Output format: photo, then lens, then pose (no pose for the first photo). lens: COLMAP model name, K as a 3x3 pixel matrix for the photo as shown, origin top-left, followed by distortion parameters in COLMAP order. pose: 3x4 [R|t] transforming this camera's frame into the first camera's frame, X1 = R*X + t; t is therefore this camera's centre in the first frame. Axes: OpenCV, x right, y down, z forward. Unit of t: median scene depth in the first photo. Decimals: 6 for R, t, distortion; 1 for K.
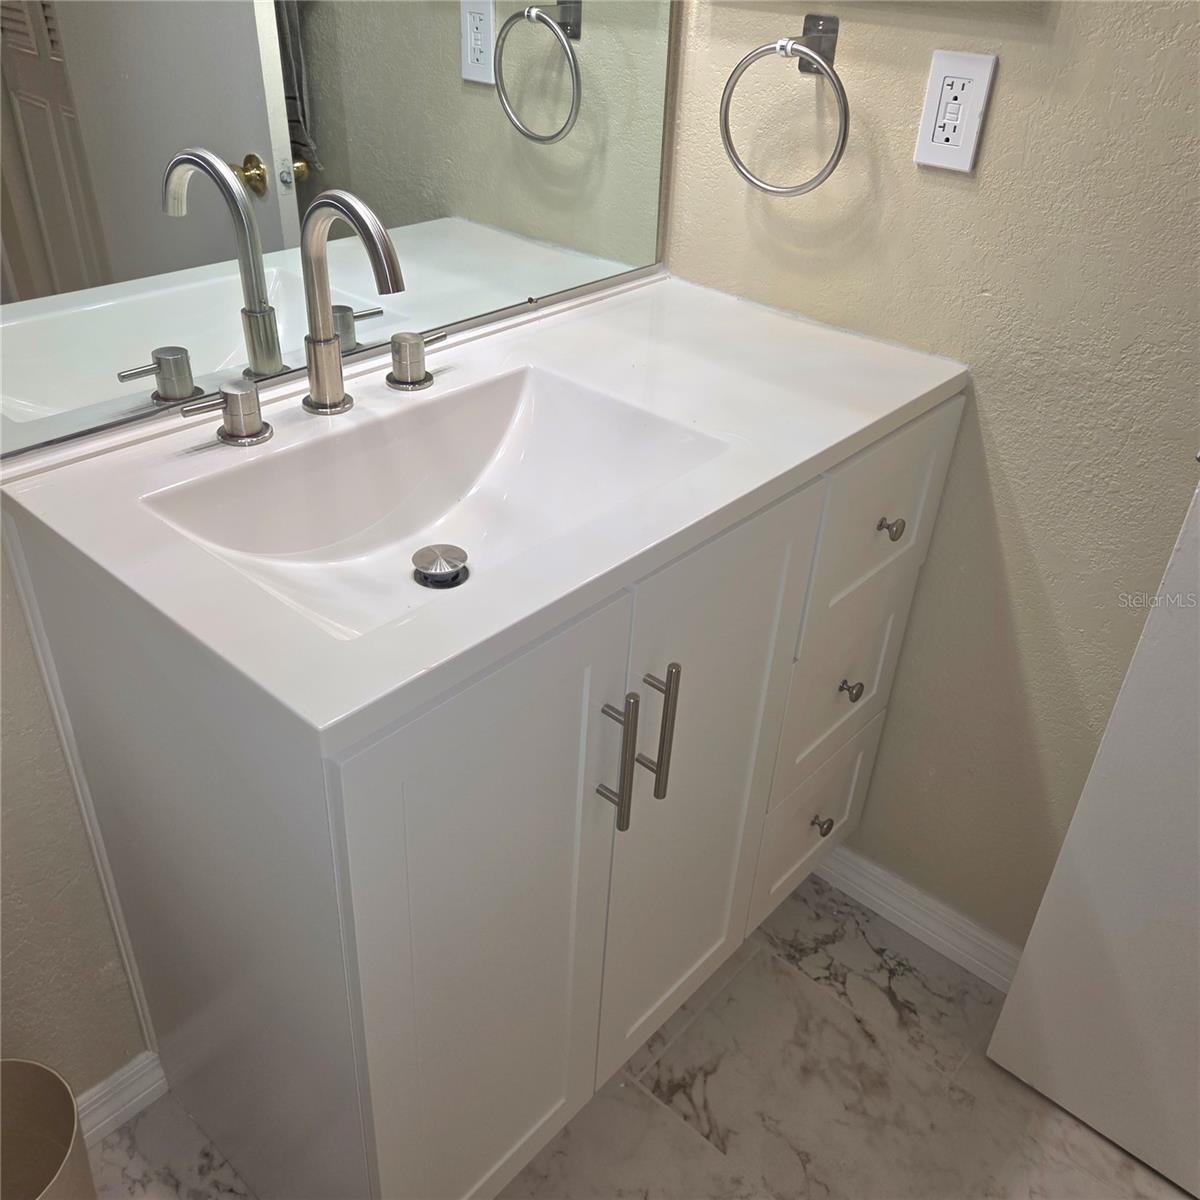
lens RADIAL K [[1077.2, 0, 613.0], [0, 1077.2, 602.6], [0, 0, 1]] dist [0.094676, -0.085825]
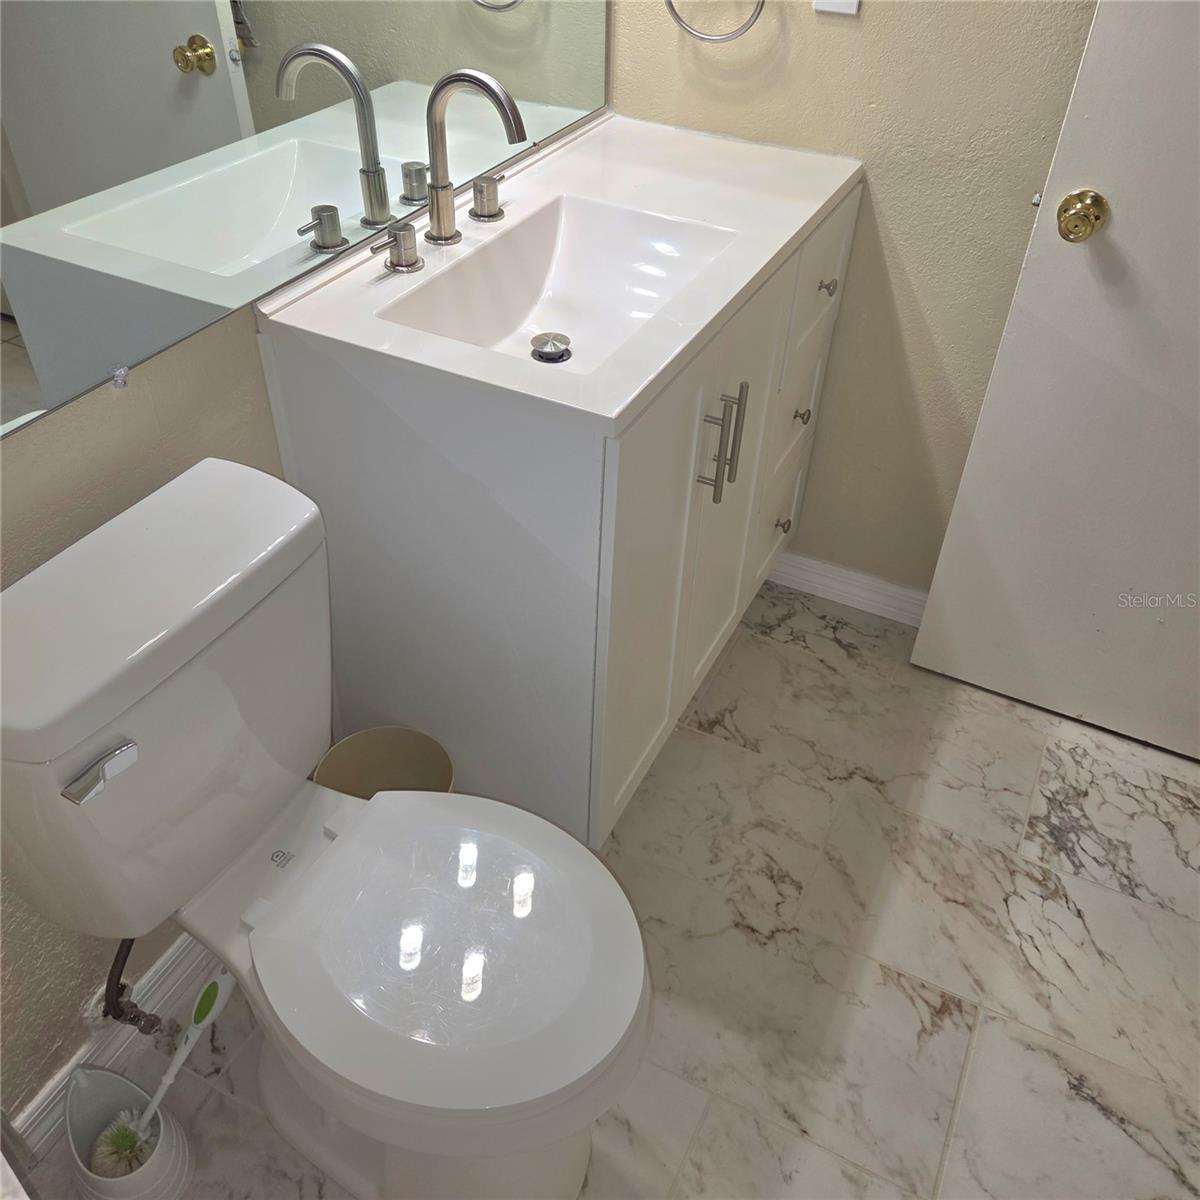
lens RADIAL K [[1092.0, 0, 599.9], [0, 1092.0, 594.6], [0, 0, 1]] dist [0.067314, -0.009265]
pose [[0.965256, -0.176421, 0.192763, -0.329326], [0.152864, 0.979524, 0.131017, 0.078885], [-0.211930, -0.096999, 0.972459, -0.317466]]
